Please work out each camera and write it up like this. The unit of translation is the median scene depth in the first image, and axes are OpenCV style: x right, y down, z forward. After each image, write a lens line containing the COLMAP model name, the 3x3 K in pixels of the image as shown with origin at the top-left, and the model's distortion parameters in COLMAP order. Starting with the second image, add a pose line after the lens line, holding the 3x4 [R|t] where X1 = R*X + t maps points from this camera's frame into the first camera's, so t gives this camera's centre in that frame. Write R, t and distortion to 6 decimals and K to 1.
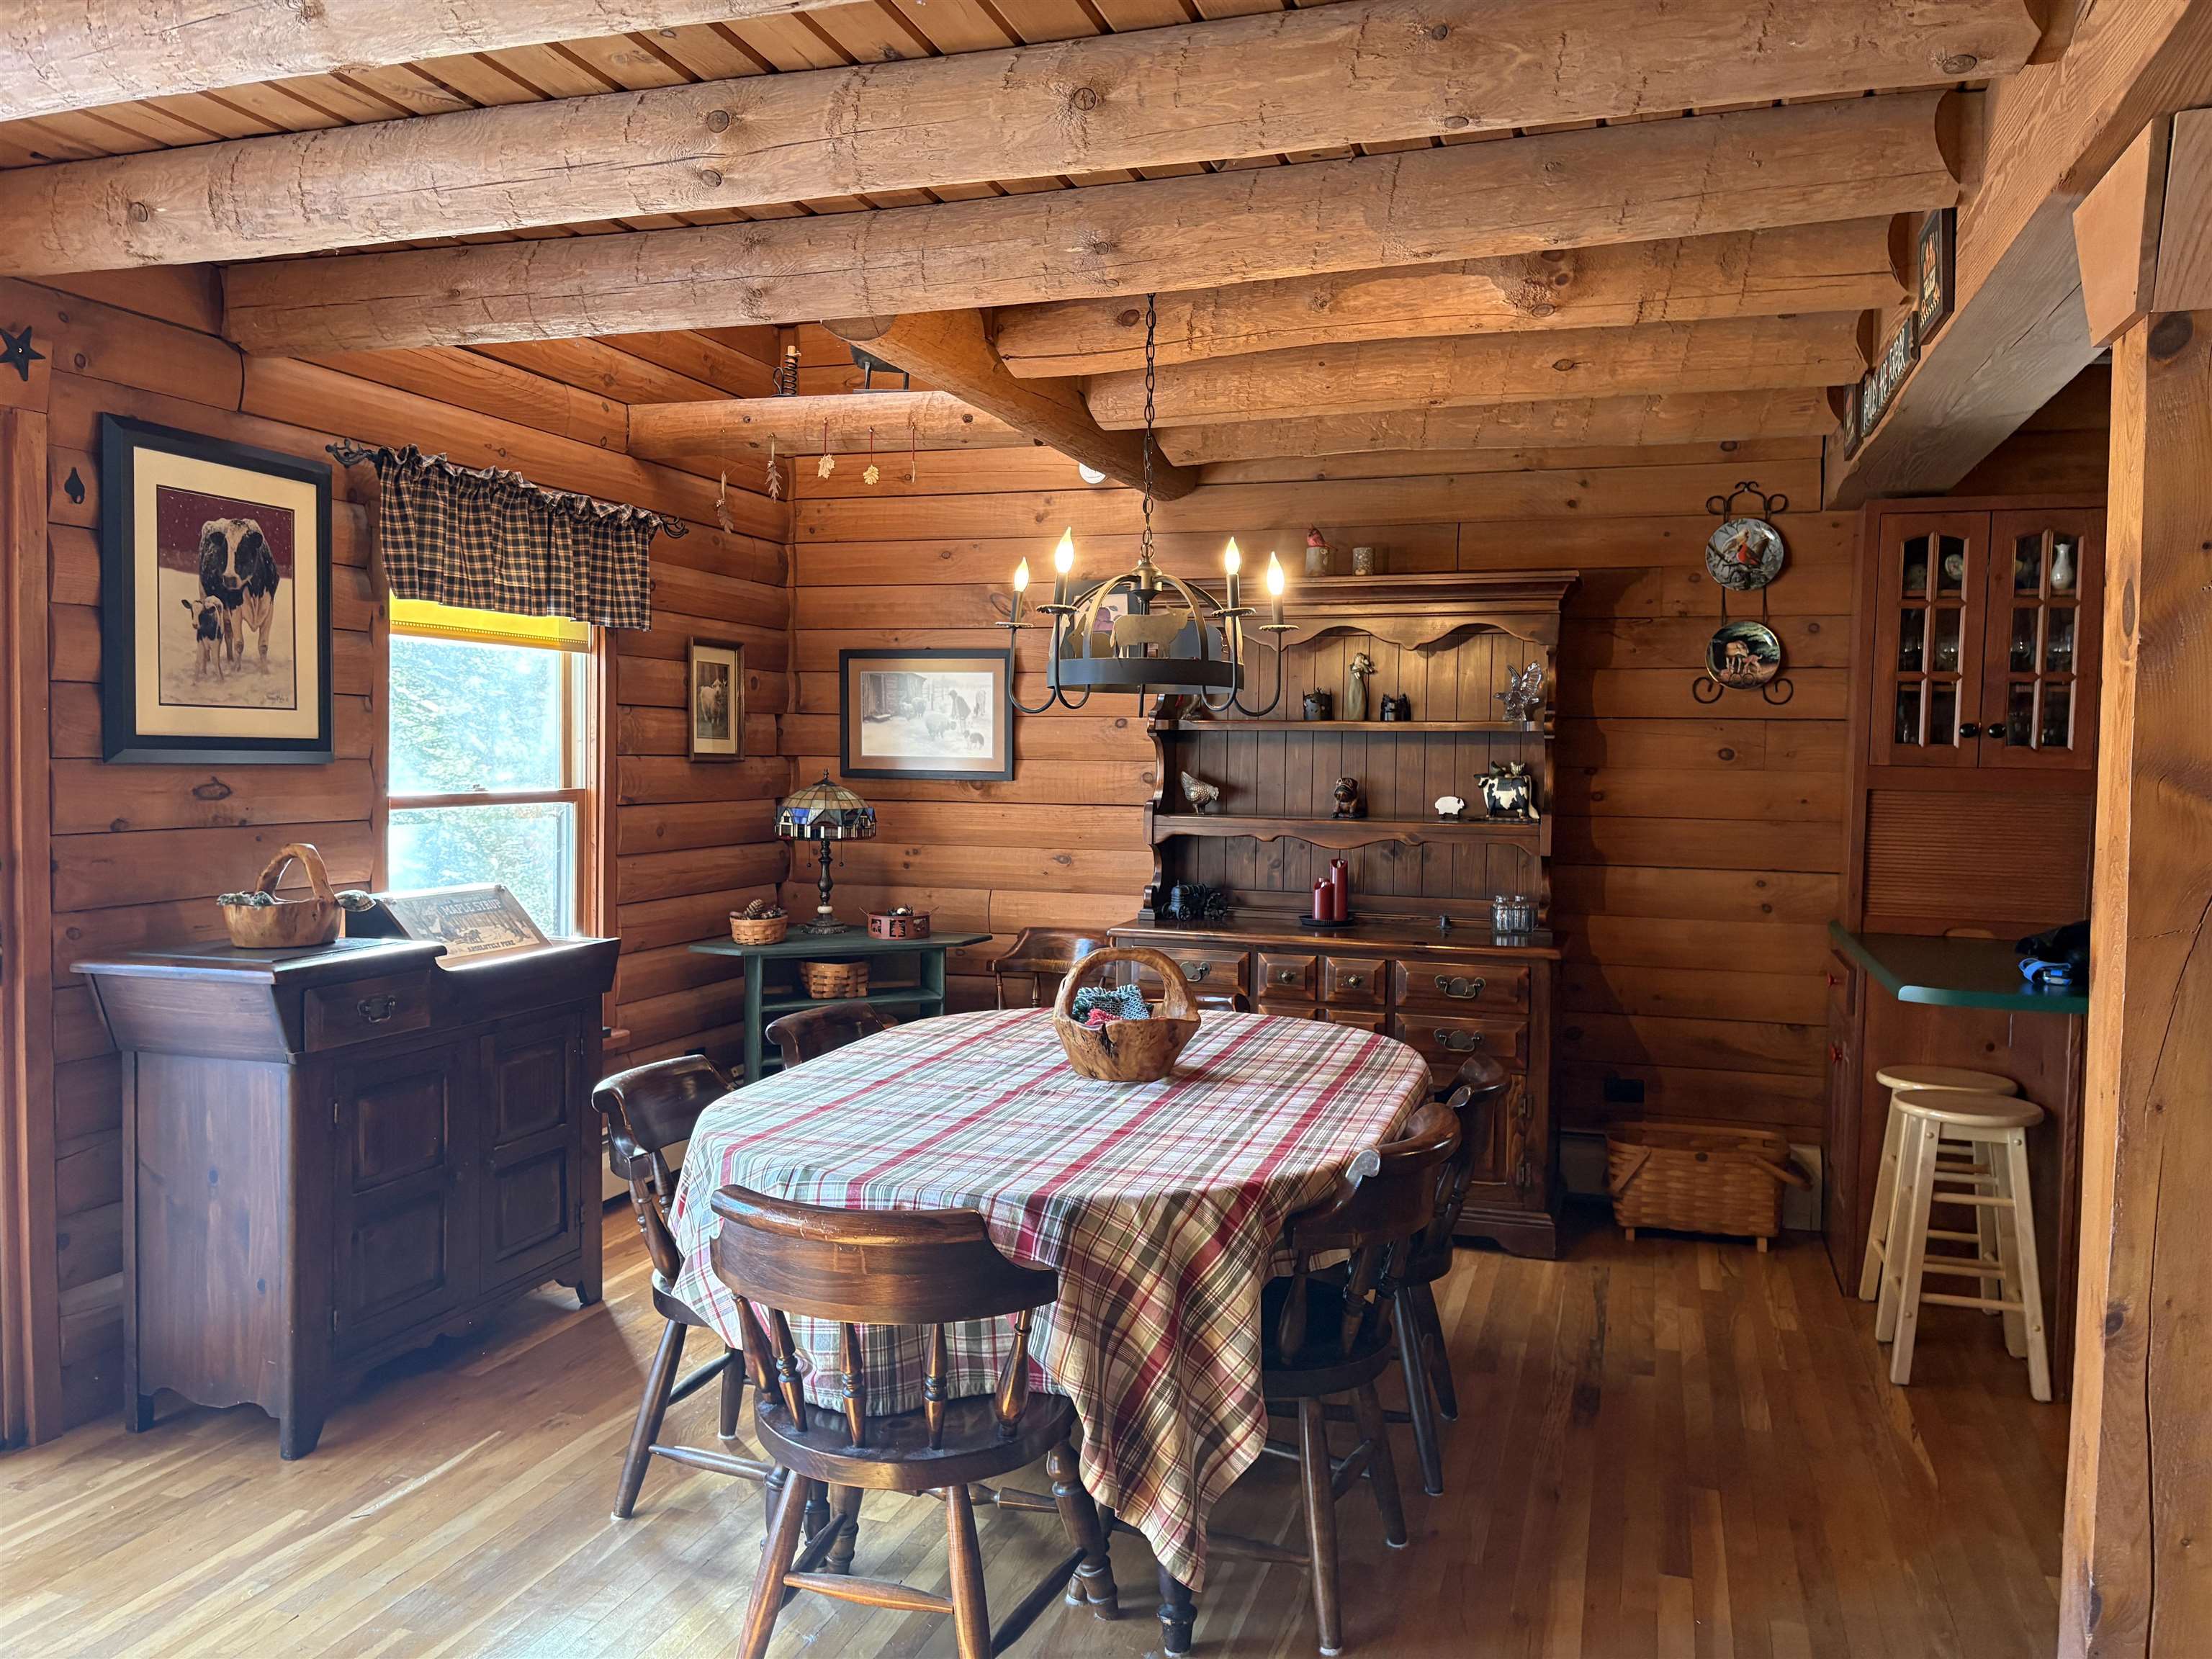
lens RADIAL K [[1655.2, 0, 1106.0], [0, 1655.2, 829.5], [0, 0, 1]] dist [0.194637, -0.472240]
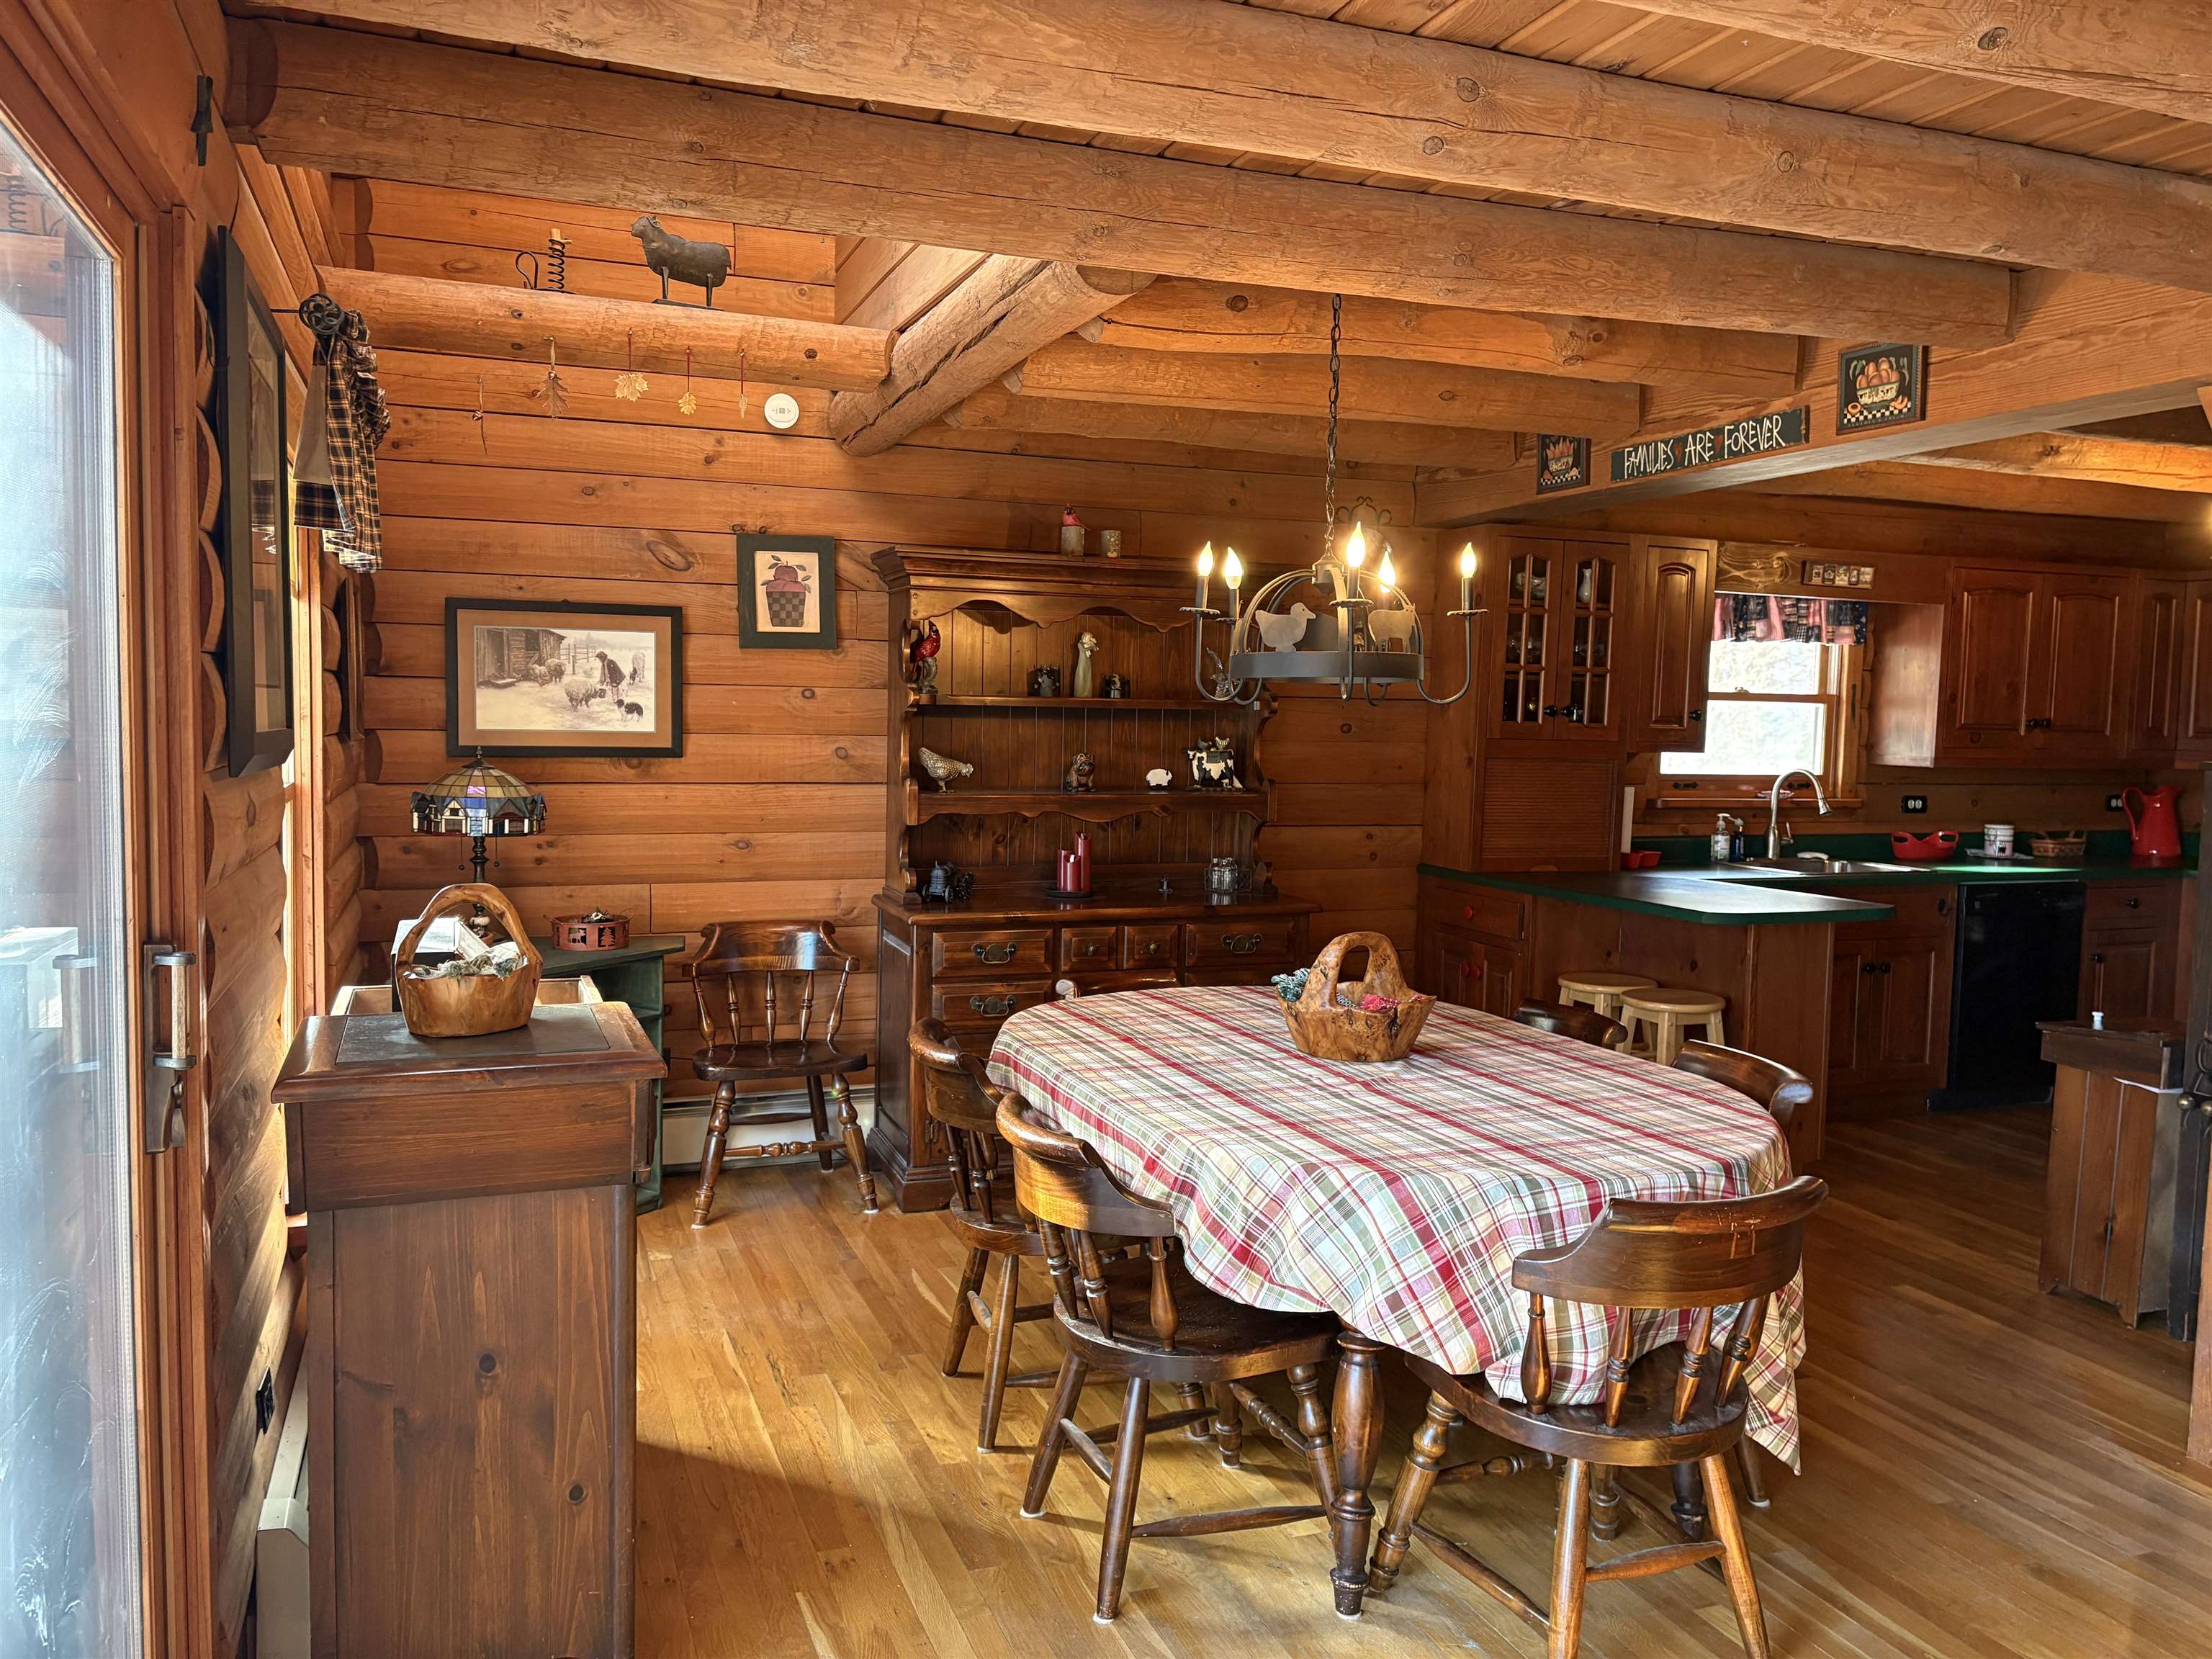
lens RADIAL K [[1672.1, 0, 1106.0], [0, 1672.1, 832.3], [0, 0, 1]] dist [0.056274, -0.059724]
pose [[0.773336, -0.045312, 0.632375, -0.493984], [0.023140, 0.998795, 0.043269, -0.025838], [-0.633574, -0.018828, 0.773453, 0.192096]]
